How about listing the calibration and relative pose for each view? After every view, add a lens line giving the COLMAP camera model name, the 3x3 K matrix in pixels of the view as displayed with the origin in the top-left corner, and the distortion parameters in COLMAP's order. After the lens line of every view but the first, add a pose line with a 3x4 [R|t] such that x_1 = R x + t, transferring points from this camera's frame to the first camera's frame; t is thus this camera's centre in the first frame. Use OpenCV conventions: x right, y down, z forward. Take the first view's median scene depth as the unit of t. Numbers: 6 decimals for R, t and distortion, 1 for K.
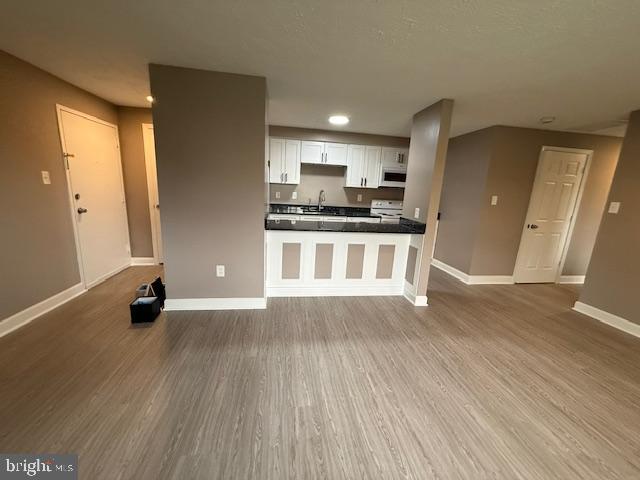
lens RADIAL K [[255.5, 0, 322.5], [0, 255.5, 237.7], [0, 0, 1]] dist [-0.003014, -0.000335]
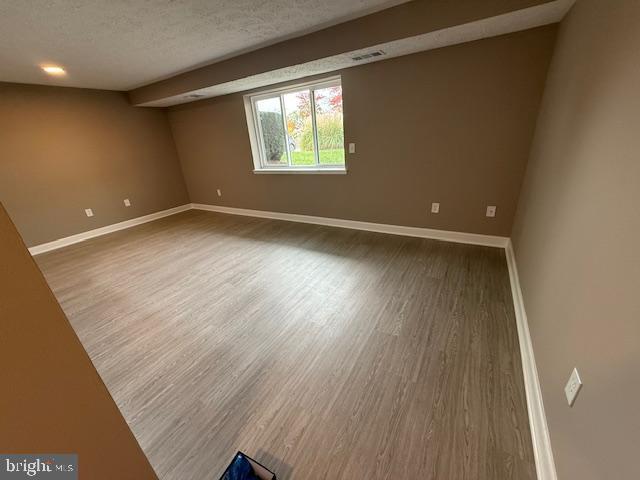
lens RADIAL K [[255.5, 0, 322.7], [0, 255.5, 242.5], [0, 0, 1]] dist [-0.003014, -0.000335]
pose [[-0.776595, -0.248394, 0.578965, -0.729043], [0.153646, 0.816567, 0.556426, -0.196565], [-0.610977, 0.521074, -0.595978, 0.758560]]
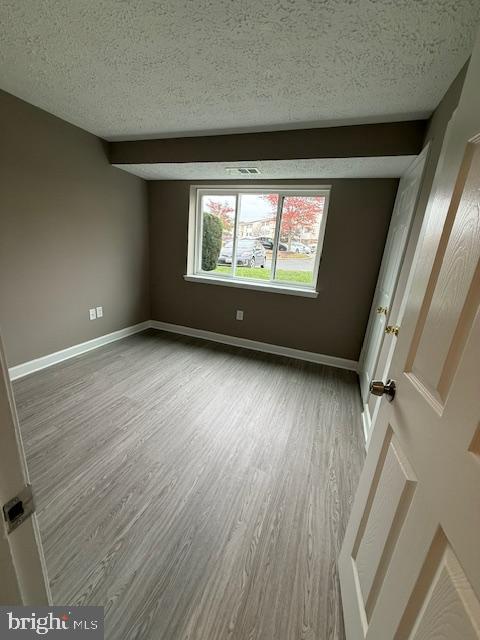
lens RADIAL K [[255.5, 0, 239.3], [0, 255.5, 324.0], [0, 0, 1]] dist [-0.003014, -0.000335]
pose [[-0.861353, -0.265037, 0.433389, -0.259189], [-0.036389, 0.883115, 0.467743, -0.142471], [-0.506702, 0.387121, -0.770319, 0.770097]]
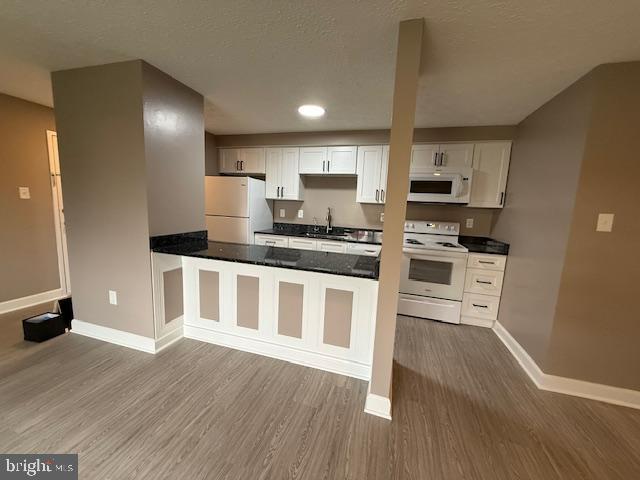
lens RADIAL K [[255.5, 0, 321.1], [0, 255.5, 238.2], [0, 0, 1]] dist [-0.003014, -0.000335]
pose [[0.904365, 0.044430, -0.424440, 0.487172], [-0.080997, 0.994358, -0.068494, -0.052353], [0.419002, 0.096322, 0.902862, 0.435780]]
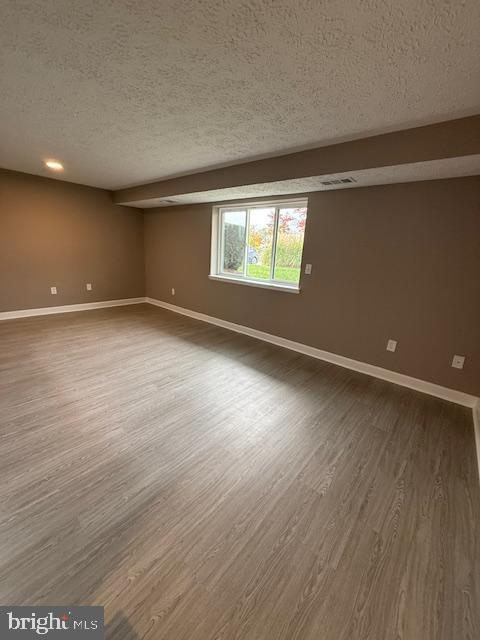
lens RADIAL K [[255.5, 0, 243.0], [0, 255.5, 321.7], [0, 0, 1]] dist [-0.003014, -0.000335]
pose [[-0.654158, -0.297144, 0.695545, -0.715145], [0.056172, 0.897972, 0.436453, -0.178947], [-0.754269, 0.324580, -0.570724, 0.698809]]
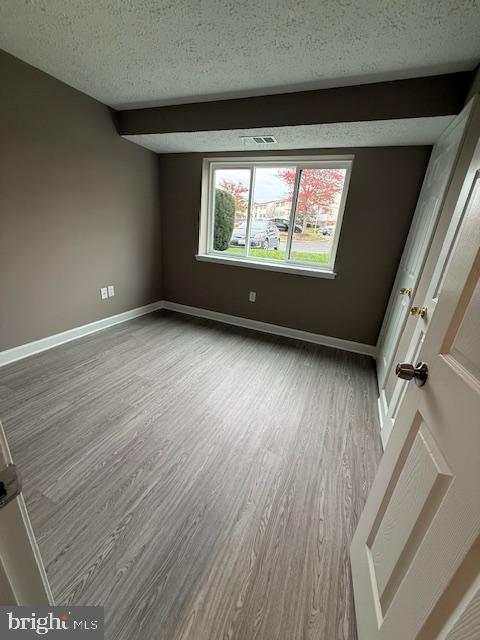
lens RADIAL K [[255.5, 0, 238.7], [0, 255.5, 324.5], [0, 0, 1]] dist [-0.003014, -0.000335]
pose [[-0.834971, -0.308300, 0.455823, -0.250971], [-0.026716, 0.850060, 0.526007, -0.123944], [-0.549645, 0.427023, -0.718012, 0.757245]]
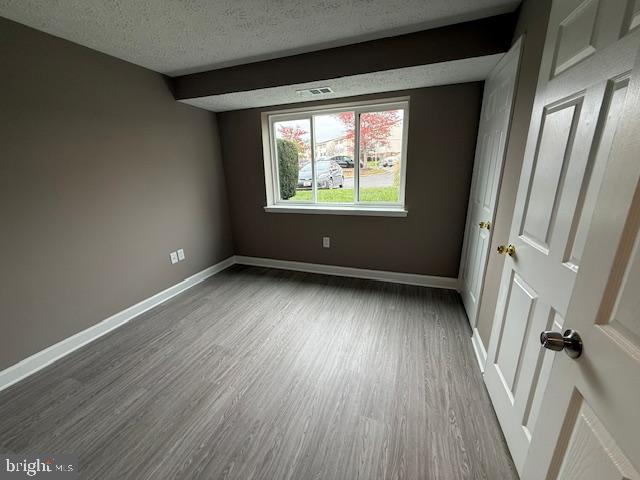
lens RADIAL K [[258.0, 0, 318.3], [0, 258.0, 246.1], [0, 0, 1]] dist [0.000041, -0.000204]
pose [[-0.875113, -0.174965, 0.451182, -0.226347], [0.064292, 0.882048, 0.466753, -0.144870], [-0.479629, 0.437469, -0.760642, 0.735910]]
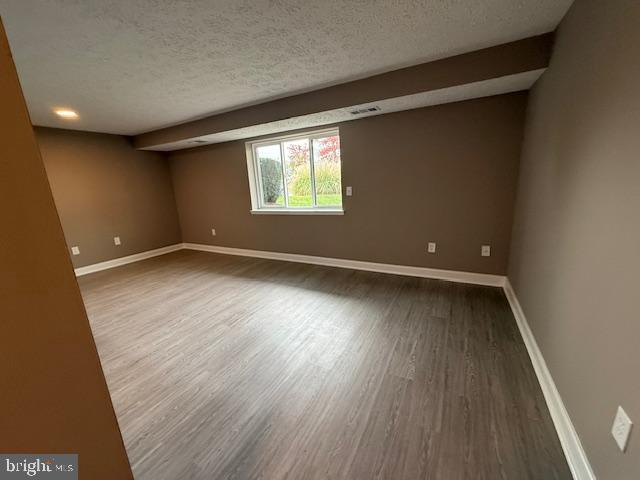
lens RADIAL K [[255.5, 0, 322.4], [0, 255.5, 242.4], [0, 0, 1]] dist [-0.003014, -0.000335]
pose [[-0.803413, -0.154938, 0.574911, -0.691571], [0.125954, 0.899477, 0.418423, -0.186436], [-0.581948, 0.408578, -0.703136, 0.790971]]
